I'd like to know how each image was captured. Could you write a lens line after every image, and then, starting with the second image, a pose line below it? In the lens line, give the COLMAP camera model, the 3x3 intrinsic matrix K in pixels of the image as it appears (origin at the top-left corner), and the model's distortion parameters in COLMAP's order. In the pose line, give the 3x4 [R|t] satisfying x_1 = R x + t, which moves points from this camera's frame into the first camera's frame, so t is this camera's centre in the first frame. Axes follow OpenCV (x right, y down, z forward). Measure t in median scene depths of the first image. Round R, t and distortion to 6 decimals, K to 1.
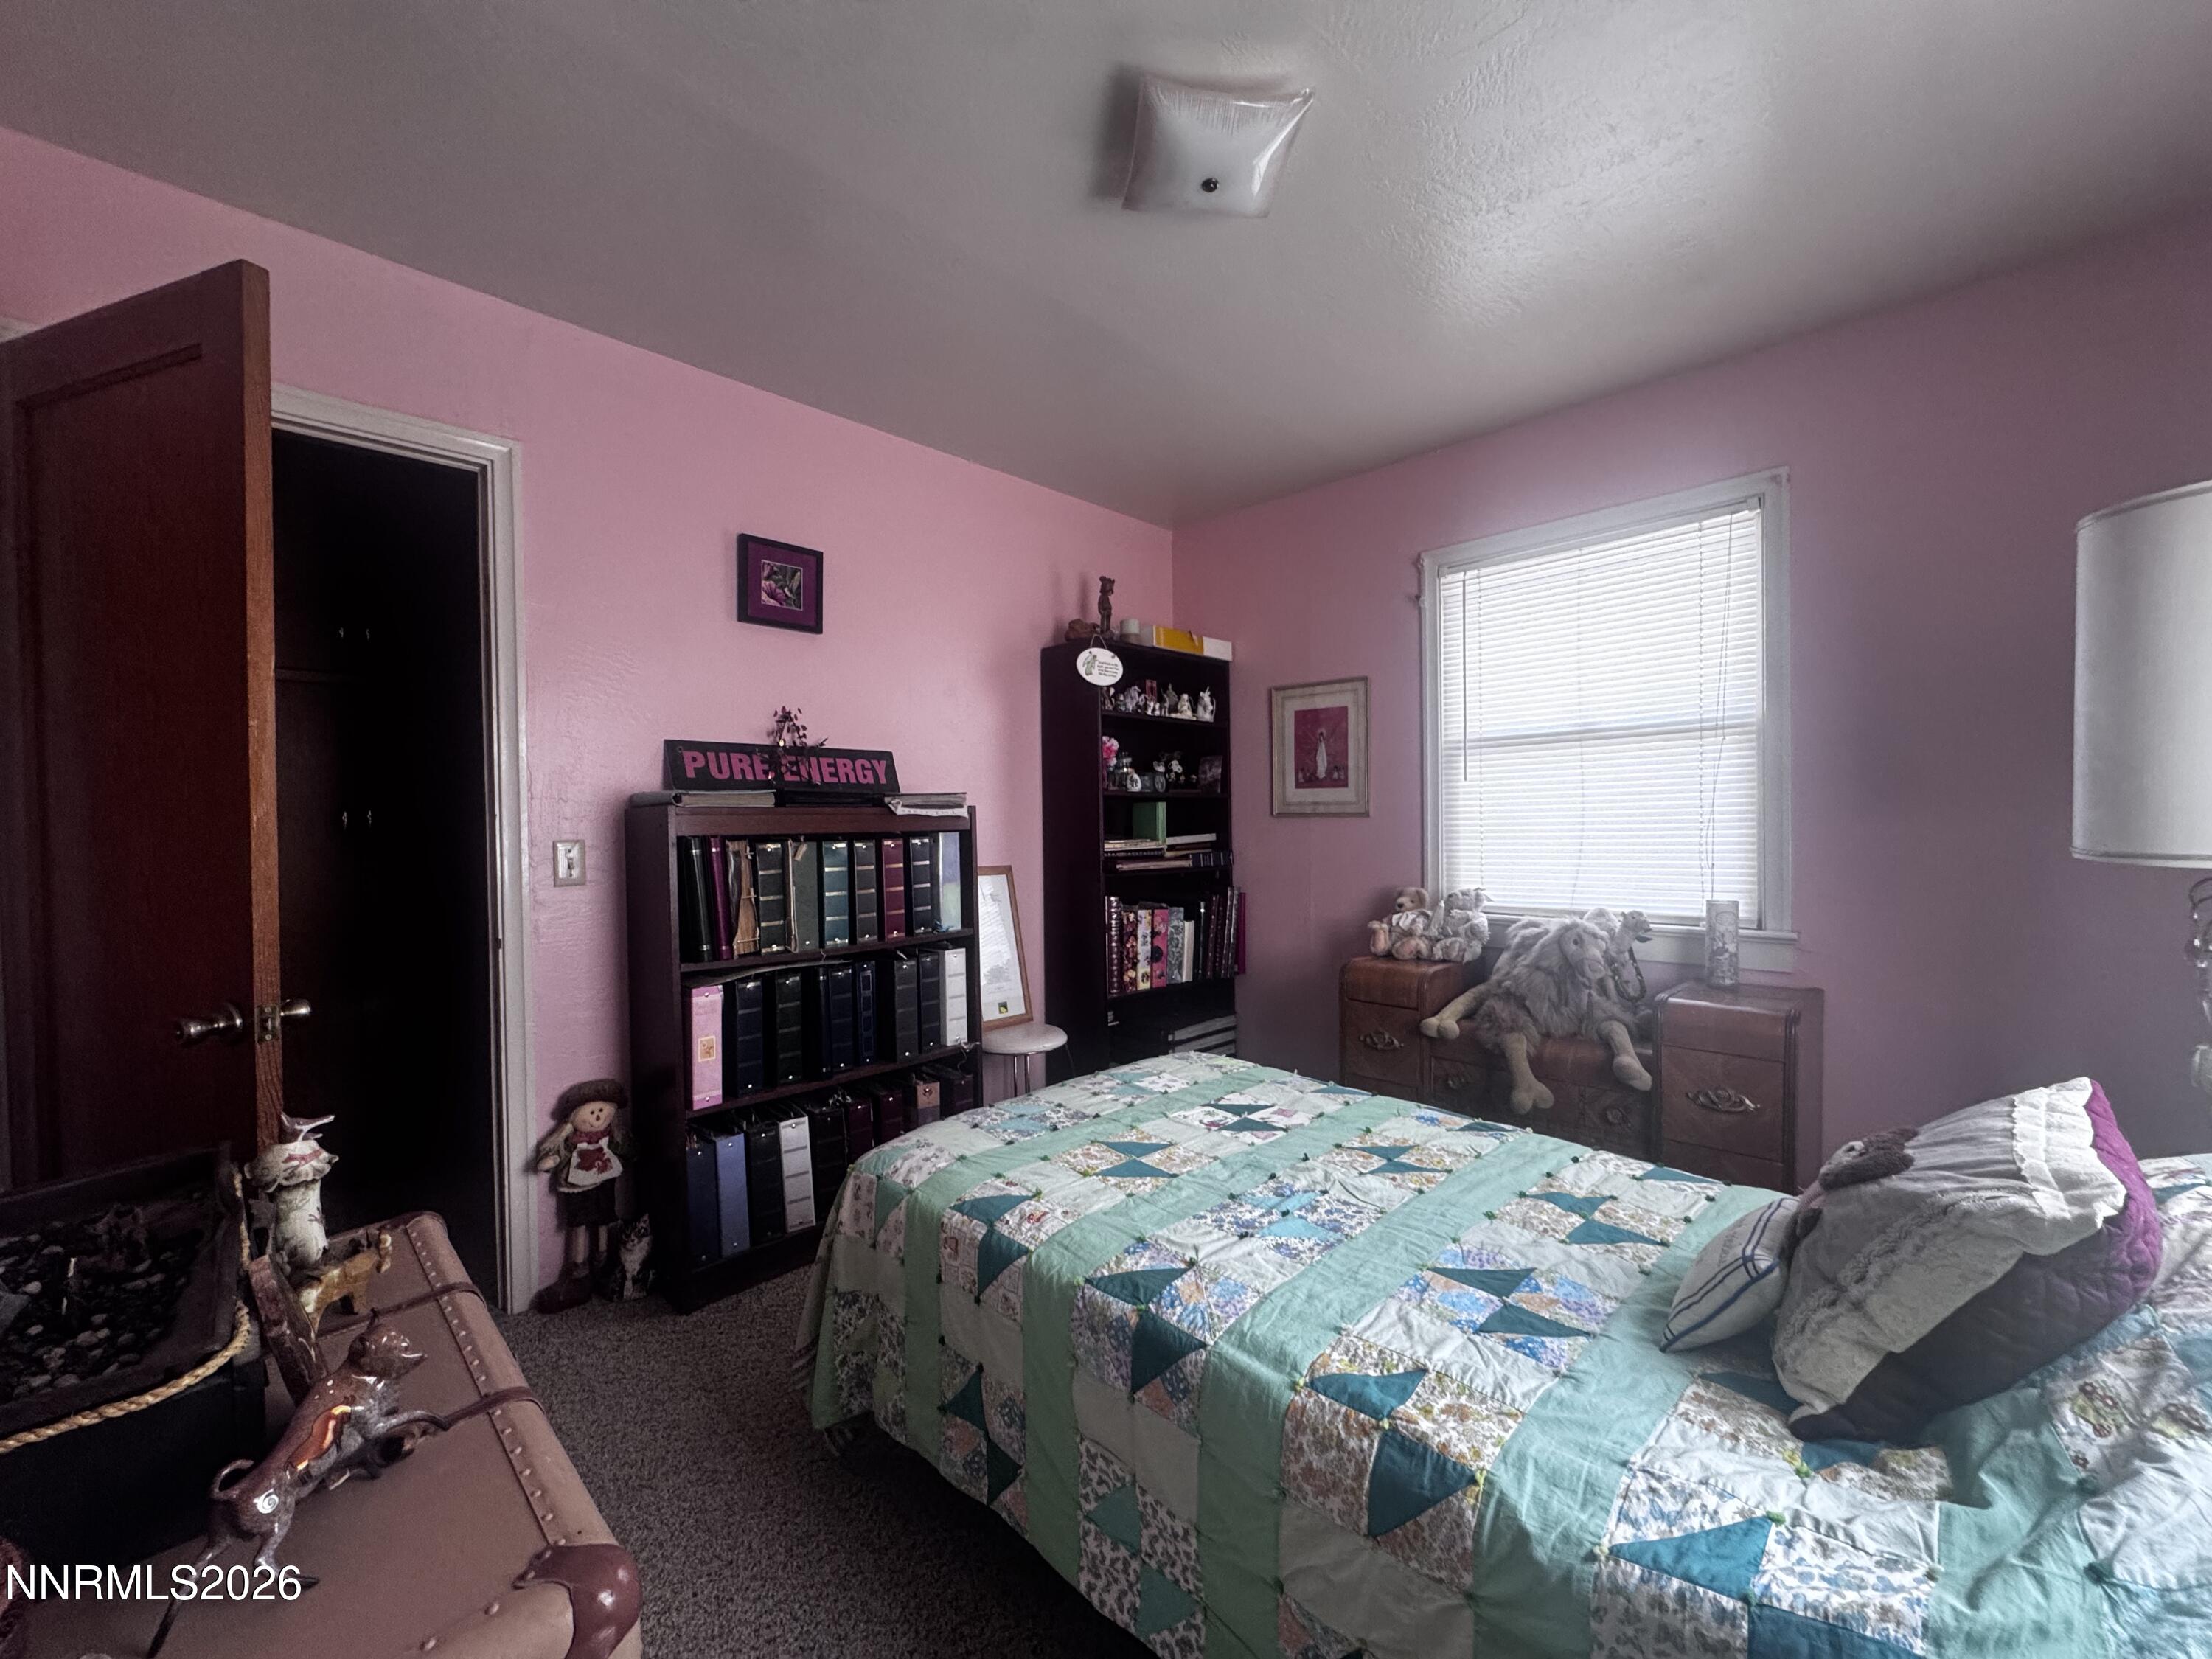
lens RADIAL K [[882.6, 0, 1102.5], [0, 882.6, 831.0], [0, 0, 1]] dist [-0.002516, 0.000080]
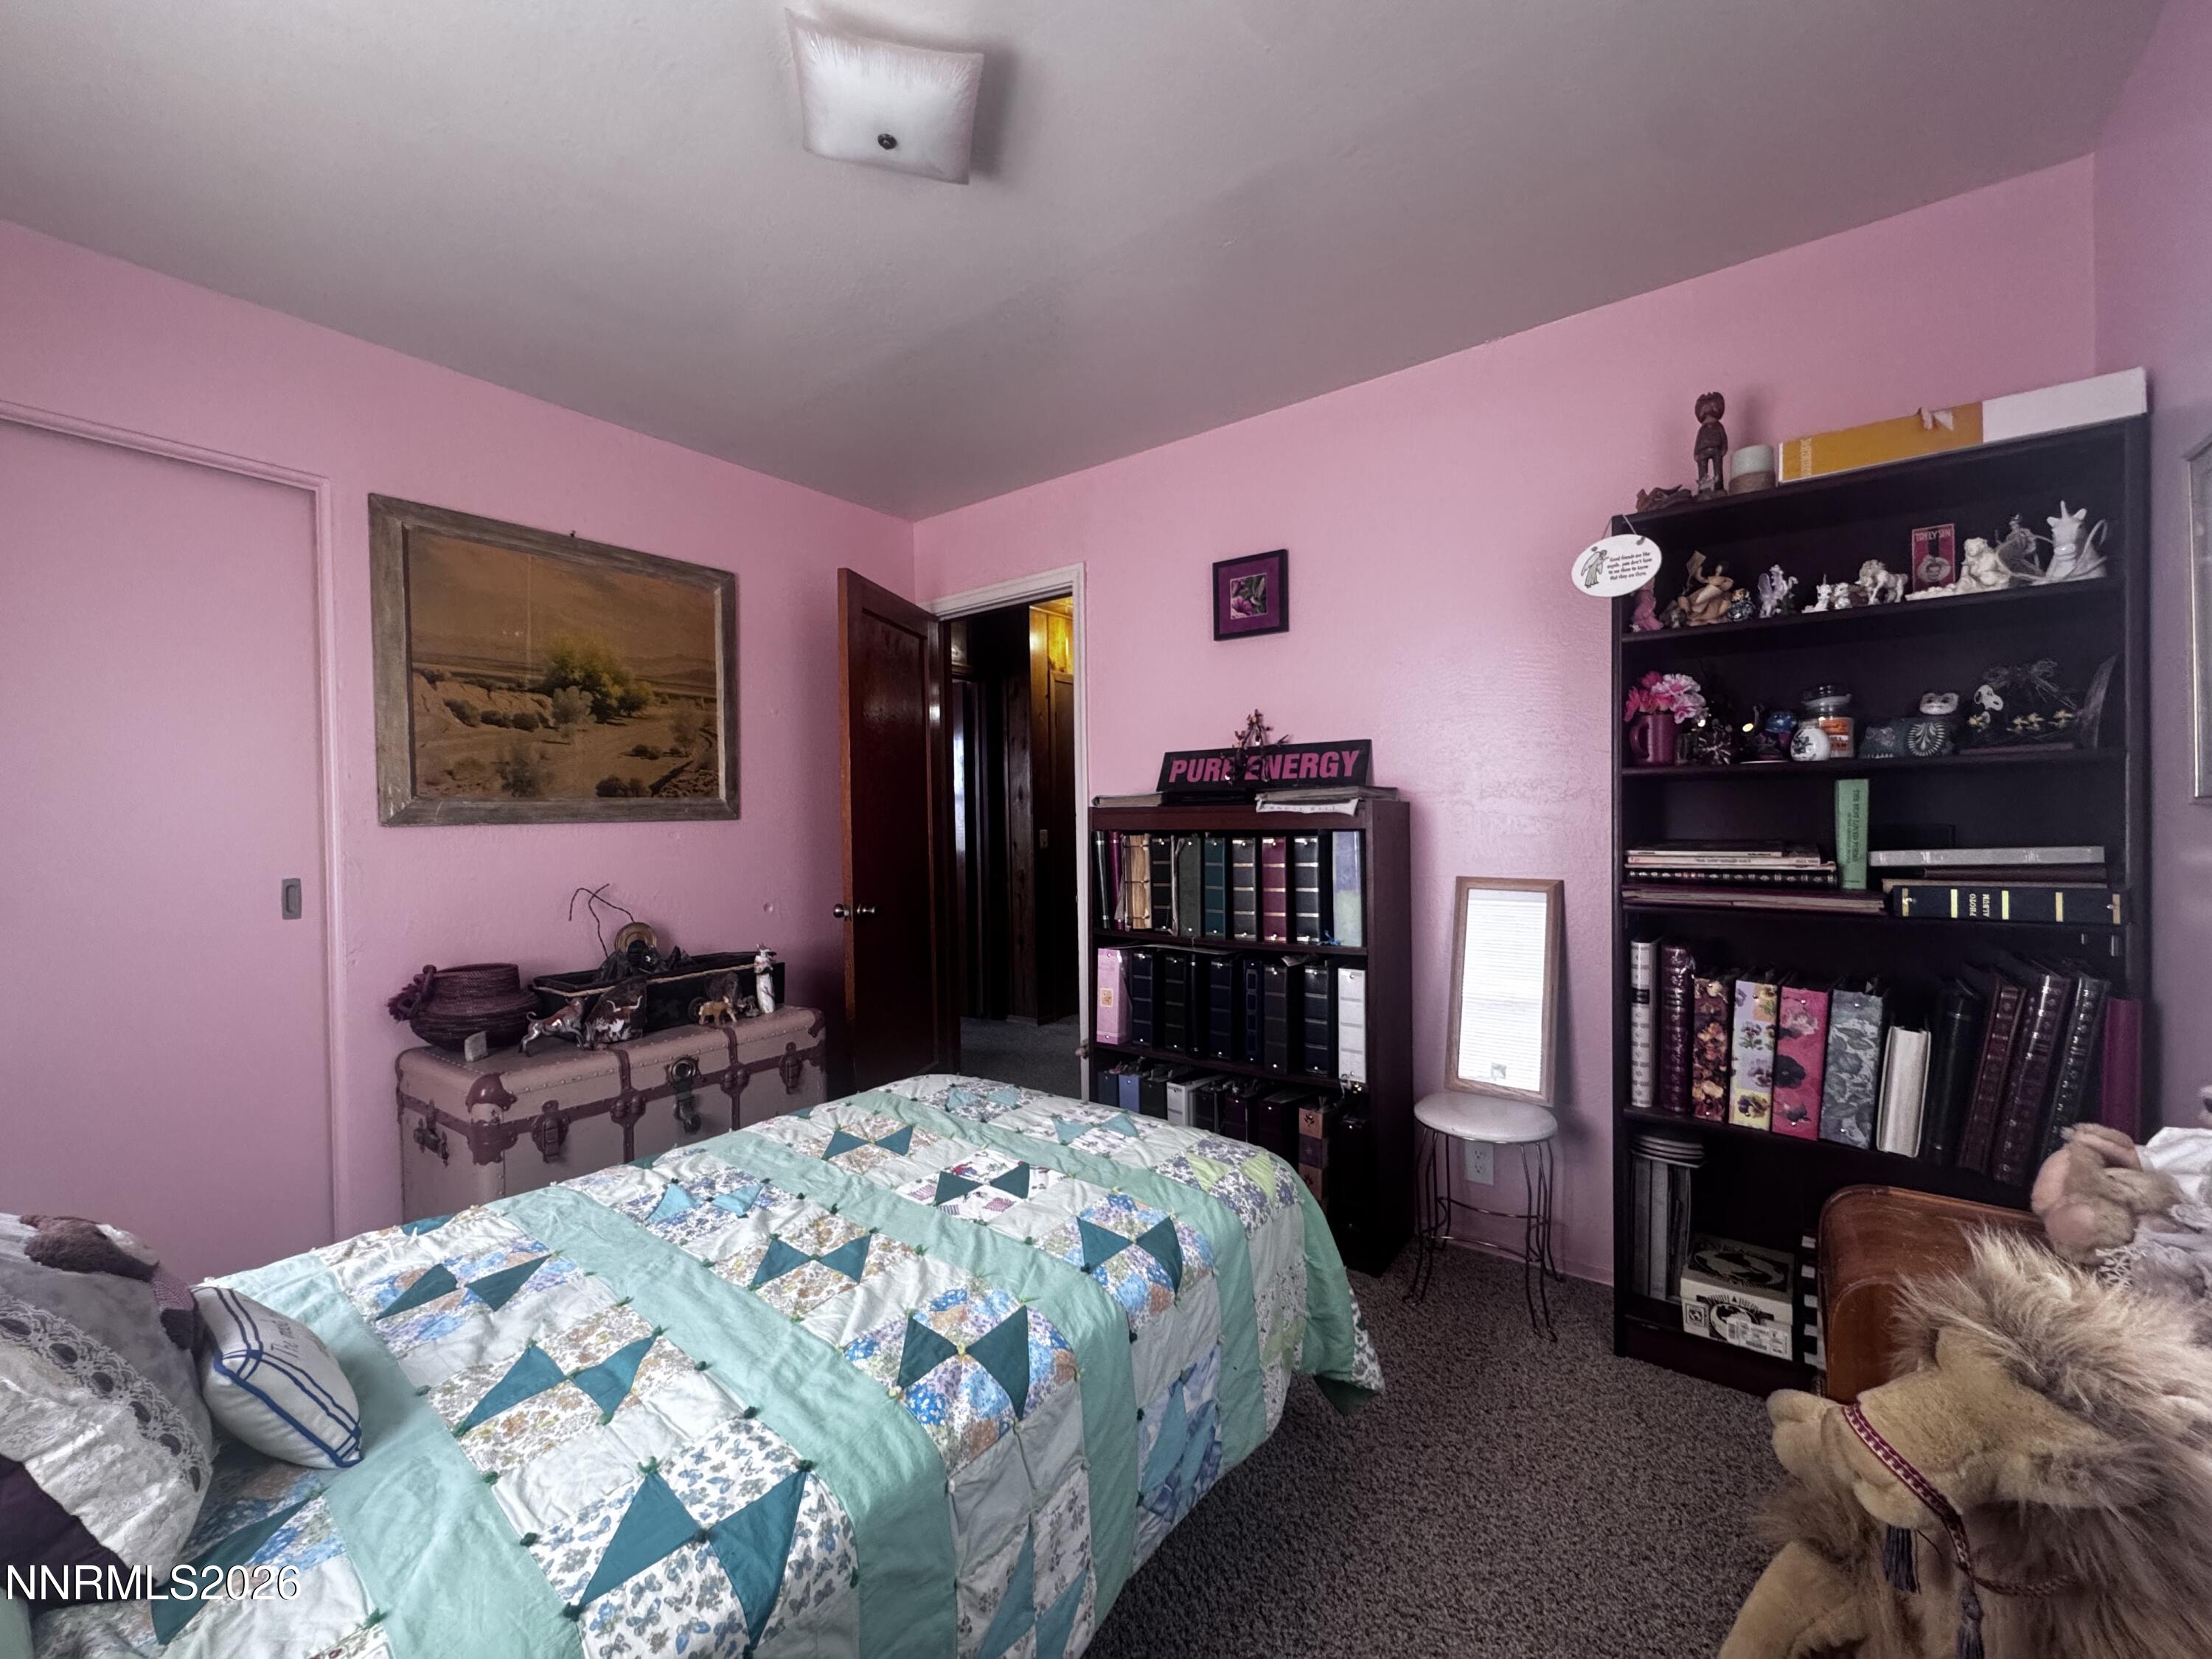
lens RADIAL K [[882.6, 0, 1099.8], [0, 882.6, 831.5], [0, 0, 1]] dist [-0.002516, 0.000080]
pose [[0.137941, 0.020281, -0.990233, 0.666767], [-0.004173, 0.999793, 0.019896, -0.015126], [0.990432, 0.001388, 0.137997, 0.671087]]
